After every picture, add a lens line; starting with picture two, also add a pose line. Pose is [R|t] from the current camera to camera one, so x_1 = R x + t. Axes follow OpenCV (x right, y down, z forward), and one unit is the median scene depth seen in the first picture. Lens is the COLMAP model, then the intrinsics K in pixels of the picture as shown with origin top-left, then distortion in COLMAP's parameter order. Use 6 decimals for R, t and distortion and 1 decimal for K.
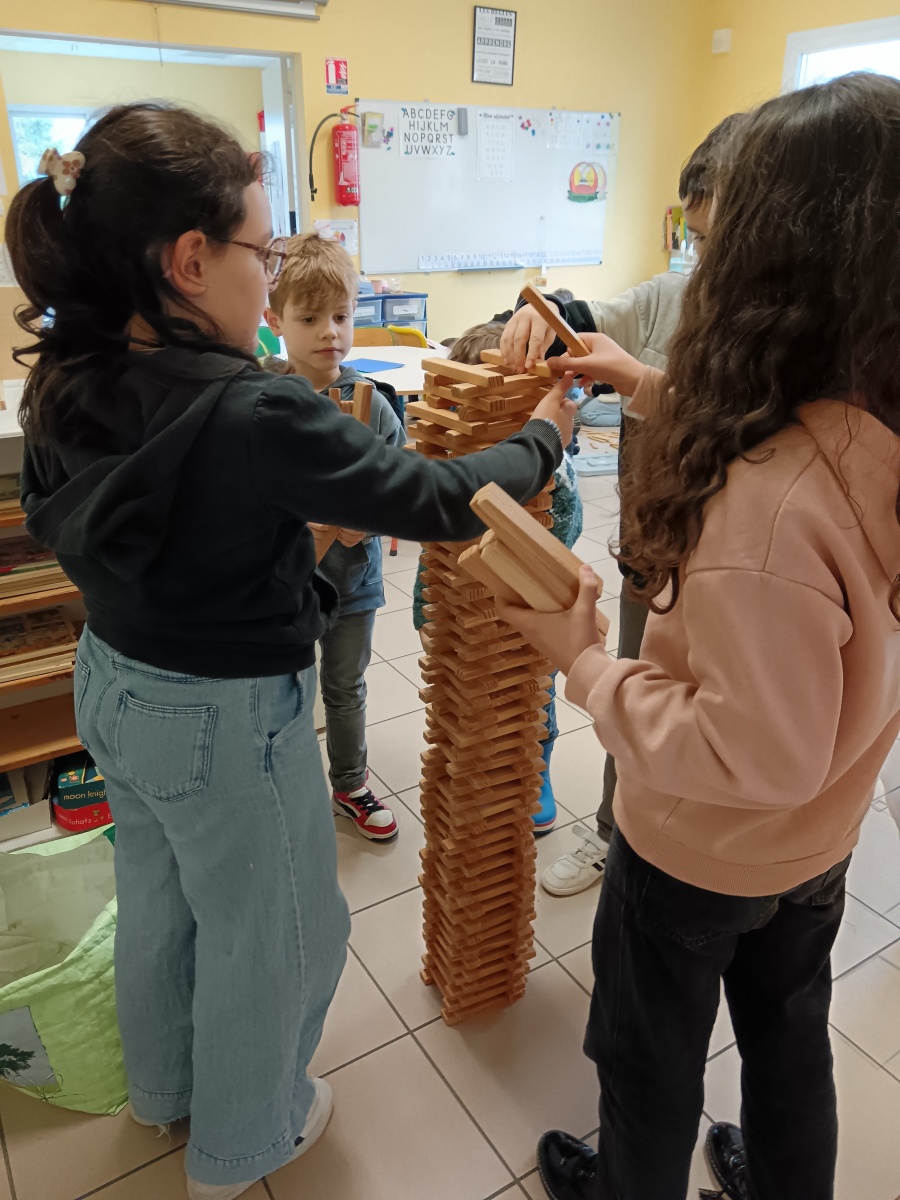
lens RADIAL K [[936.7, 0, 449.4], [0, 936.7, 599.8], [0, 0, 1]] dist [-0.005113, 0.003625]
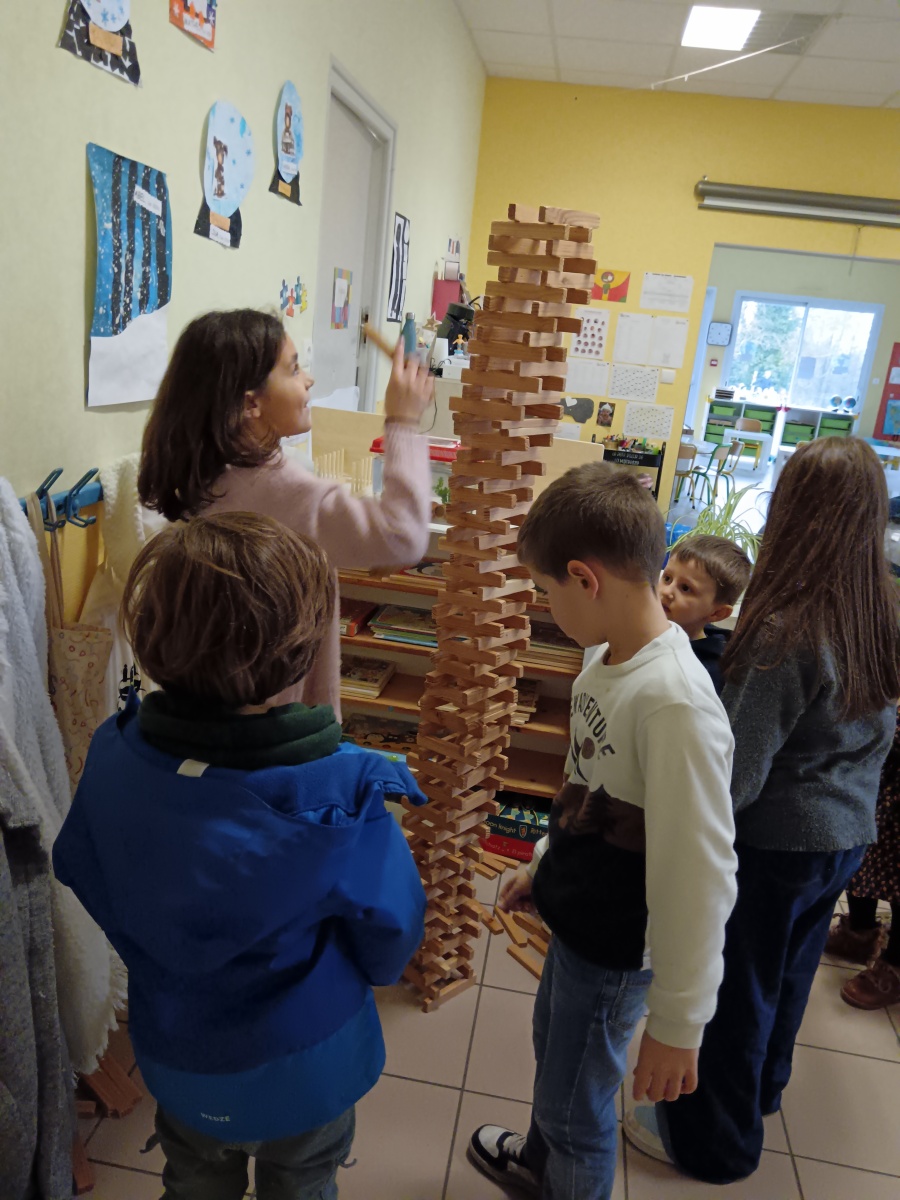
lens RADIAL K [[936.7, 0, 450.3], [0, 936.7, 598.1], [0, 0, 1]] dist [-0.005113, 0.003625]
pose [[0.754183, 0.259684, -0.603135, 0.092270], [-0.354888, 0.933981, -0.041633, -0.000877], [0.552506, 0.245444, 0.796552, -0.043662]]
